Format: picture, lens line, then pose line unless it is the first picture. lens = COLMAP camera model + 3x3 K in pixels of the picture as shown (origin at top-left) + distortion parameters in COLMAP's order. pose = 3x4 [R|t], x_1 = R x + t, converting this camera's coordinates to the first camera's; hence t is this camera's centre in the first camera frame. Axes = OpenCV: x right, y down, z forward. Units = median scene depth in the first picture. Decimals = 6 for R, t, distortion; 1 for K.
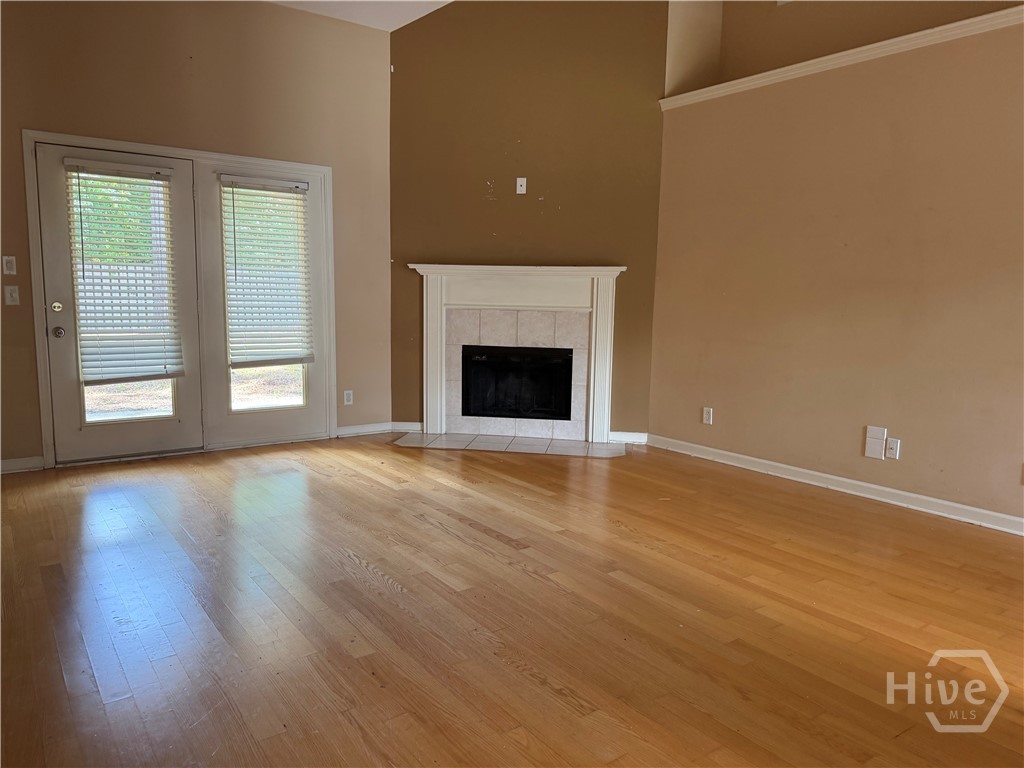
lens RADIAL K [[711.6, 0, 512.9], [0, 711.6, 390.2], [0, 0, 1]] dist [0.026563, -0.002654]
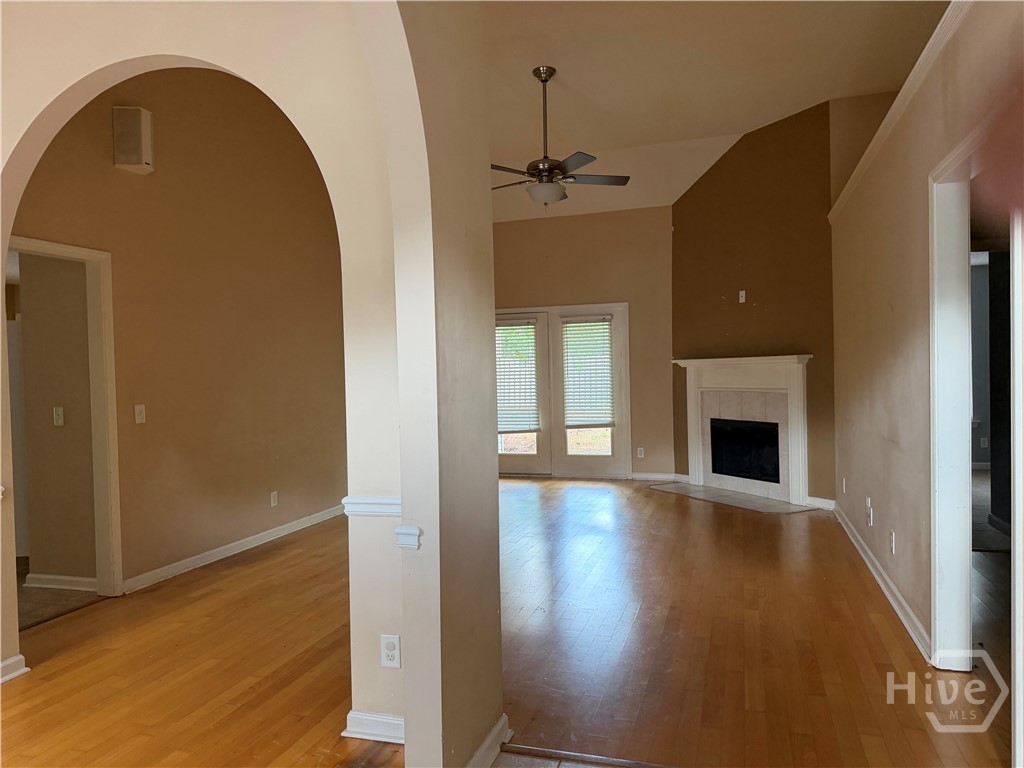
lens RADIAL K [[711.6, 0, 513.7], [0, 711.6, 382.0], [0, 0, 1]] dist [0.026563, -0.002654]
pose [[0.573045, -0.023871, -0.819176, 0.825845], [-0.082748, 0.992782, -0.086816, 0.014844], [0.815336, 0.117535, 0.566933, -0.057982]]
